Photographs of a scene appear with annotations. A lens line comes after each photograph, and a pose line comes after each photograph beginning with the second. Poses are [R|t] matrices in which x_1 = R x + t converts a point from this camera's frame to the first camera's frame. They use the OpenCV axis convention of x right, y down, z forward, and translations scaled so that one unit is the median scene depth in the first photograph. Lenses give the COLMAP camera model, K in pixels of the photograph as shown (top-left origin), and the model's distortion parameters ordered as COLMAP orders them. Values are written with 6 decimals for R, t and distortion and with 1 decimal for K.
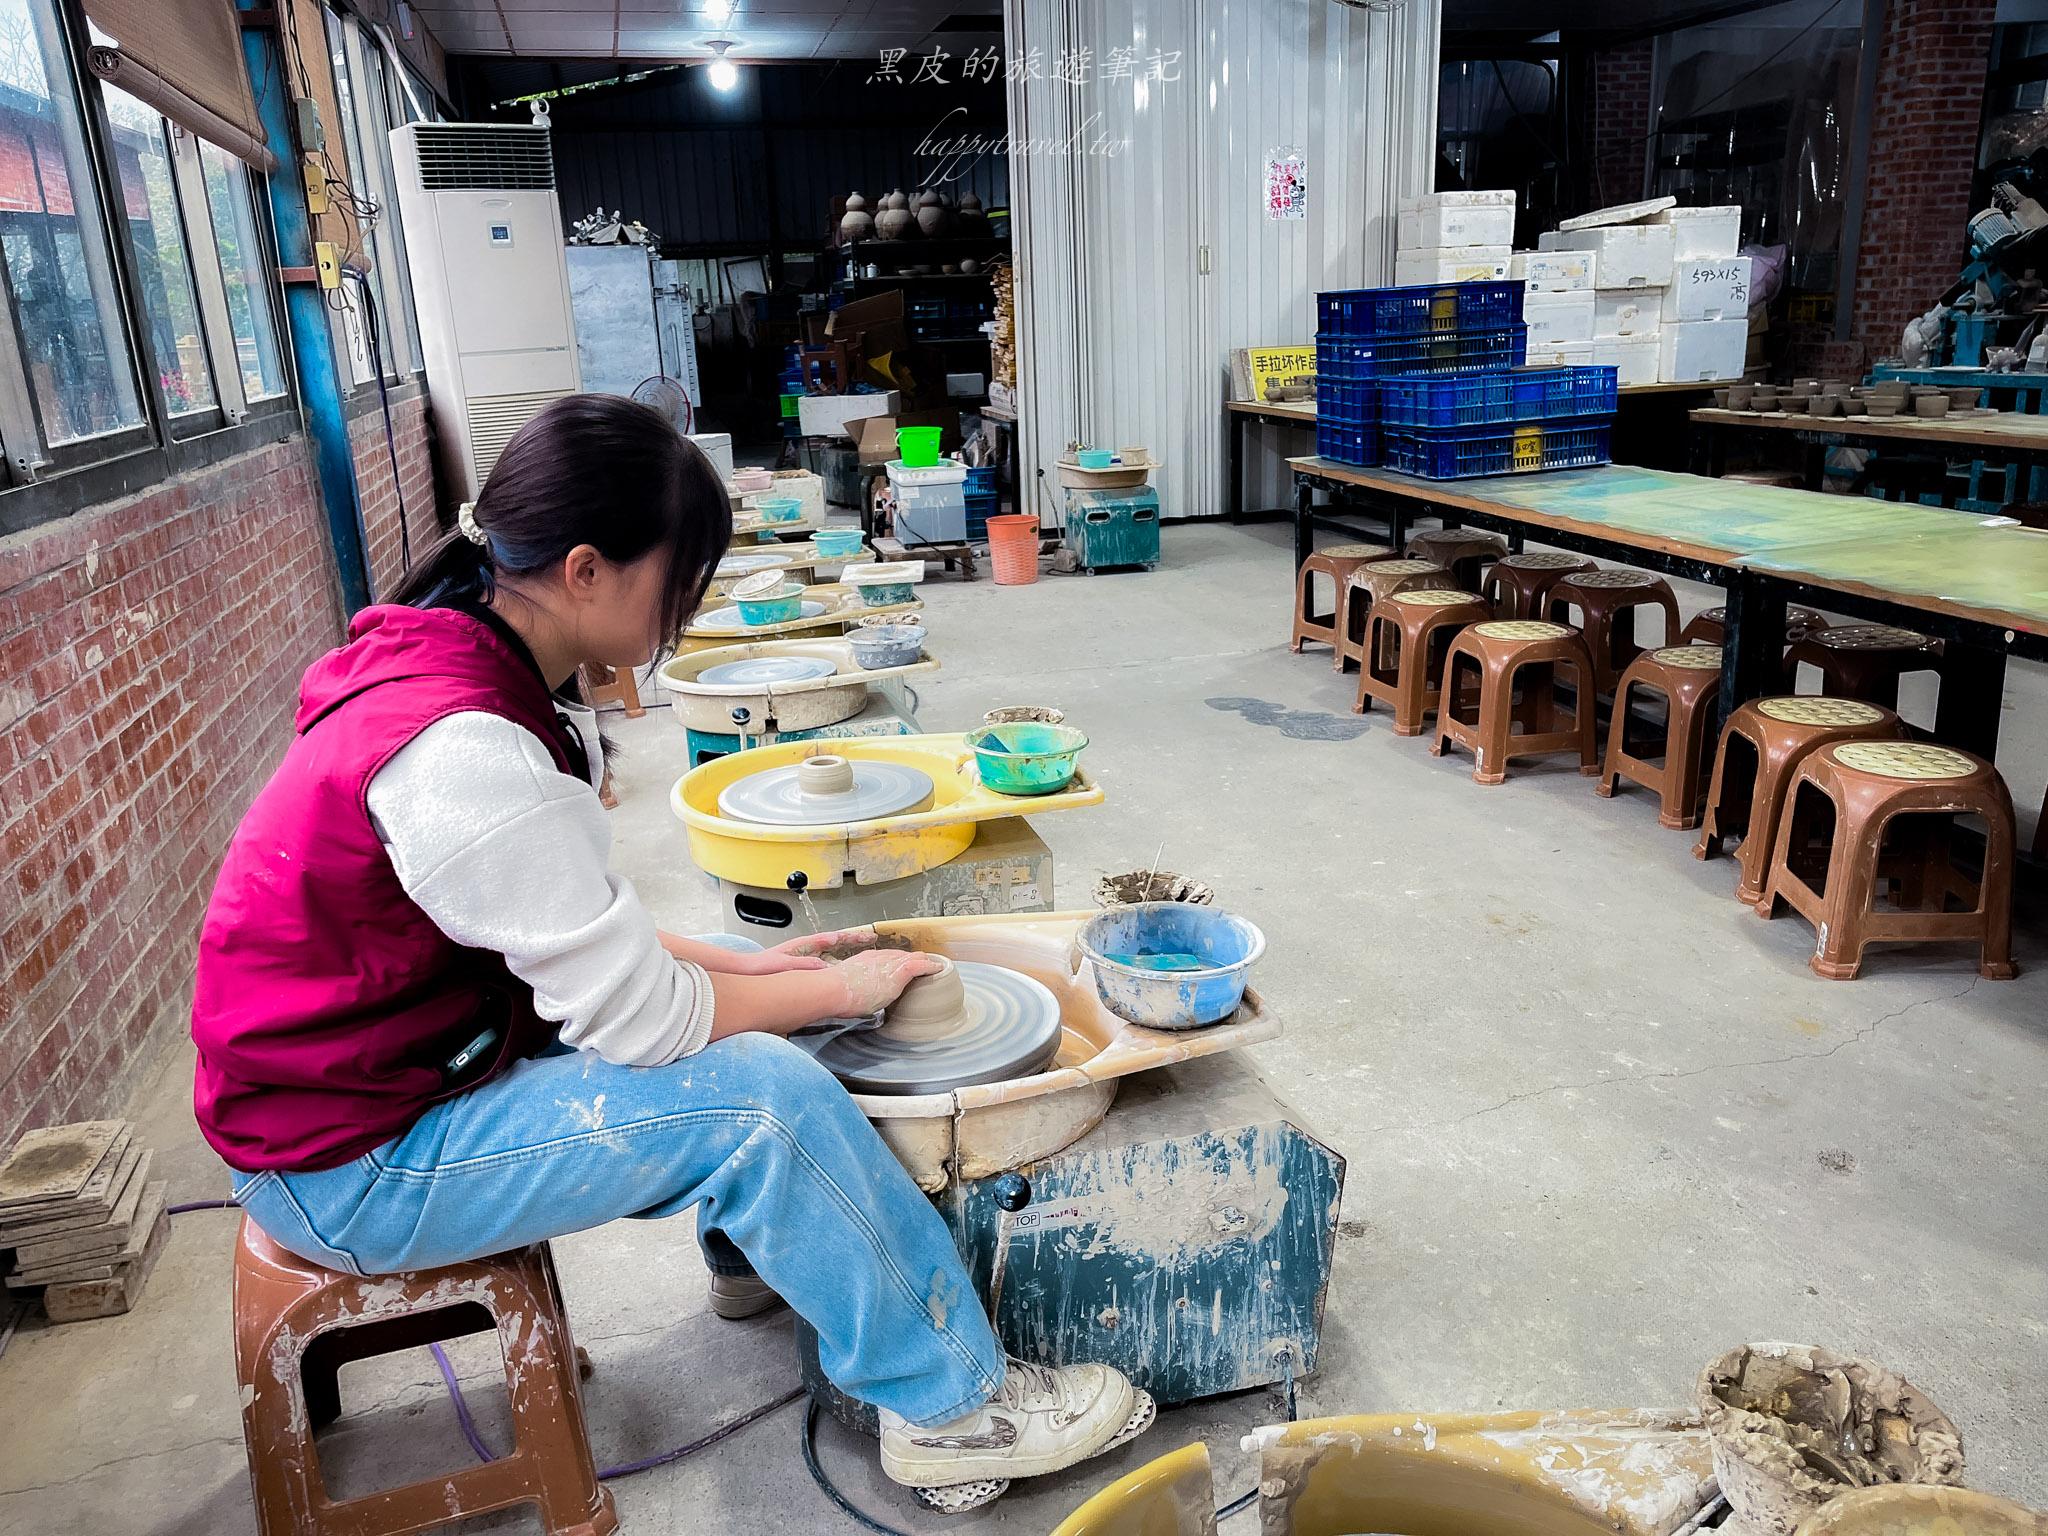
lens RADIAL K [[1557.0, 0, 1024.0], [0, 1557.0, 768.0], [0, 0, 1]] dist [-0.002787, -0.001120]
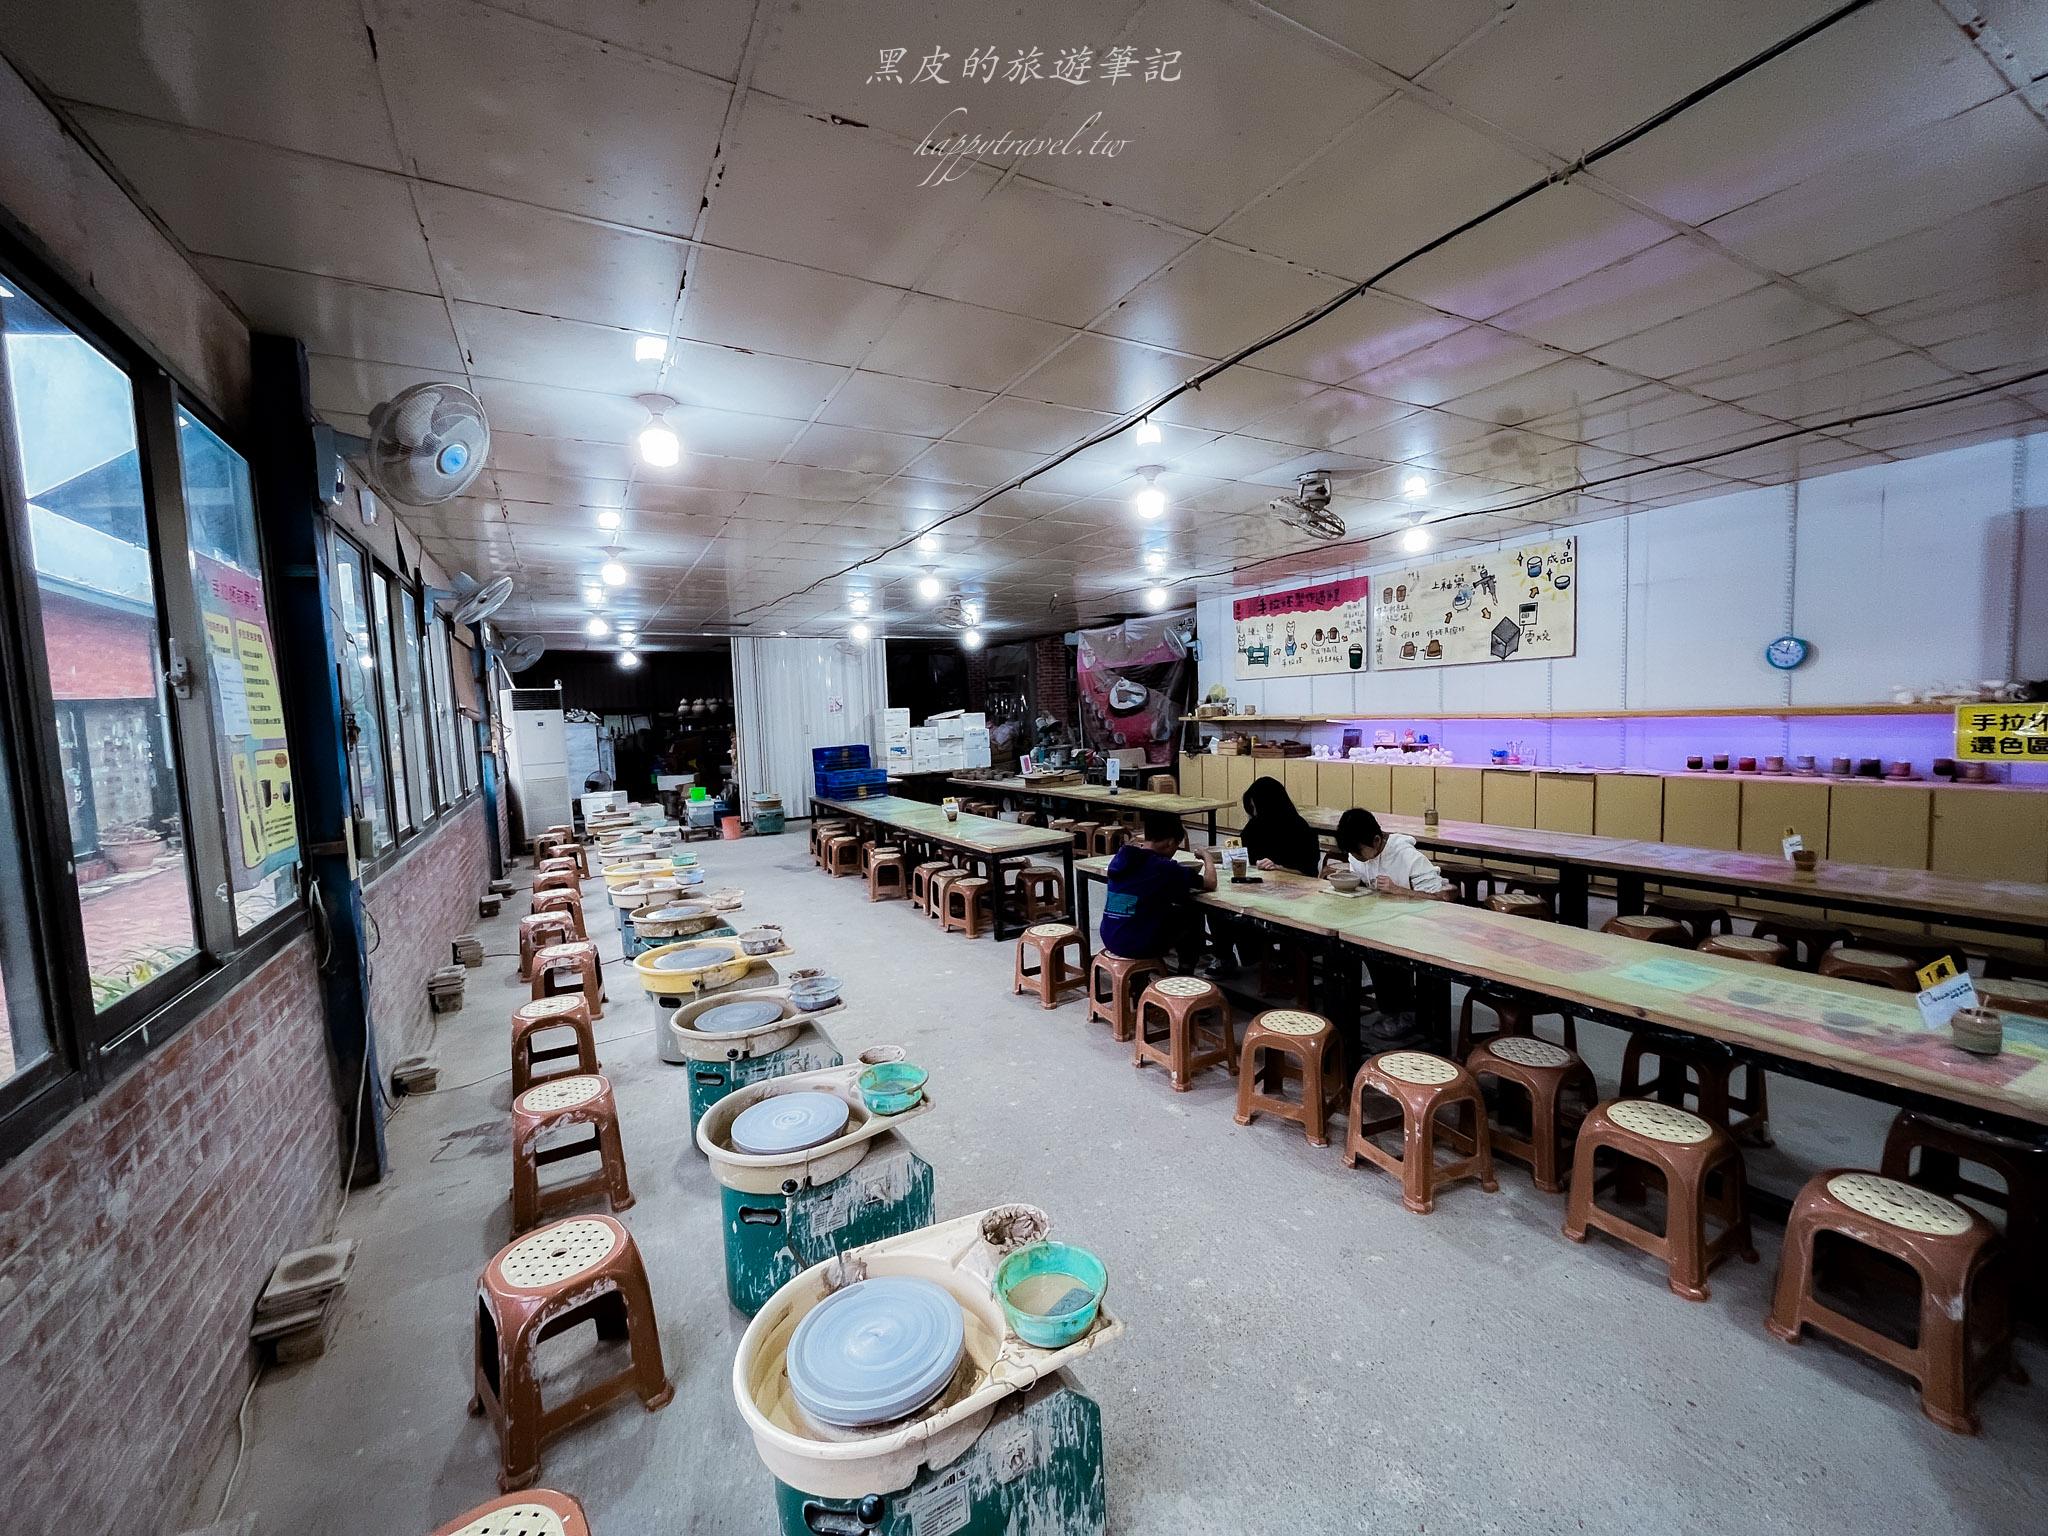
lens RADIAL K [[823.5, 0, 1024.0], [0, 823.5, 768.0], [0, 0, 1]] dist [-0.001036, -0.000078]
pose [[0.967216, -0.011936, 0.253674, 0.122893], [0.069257, 0.973430, -0.218262, 0.112616], [-0.244329, 0.228675, 0.942343, -0.554964]]
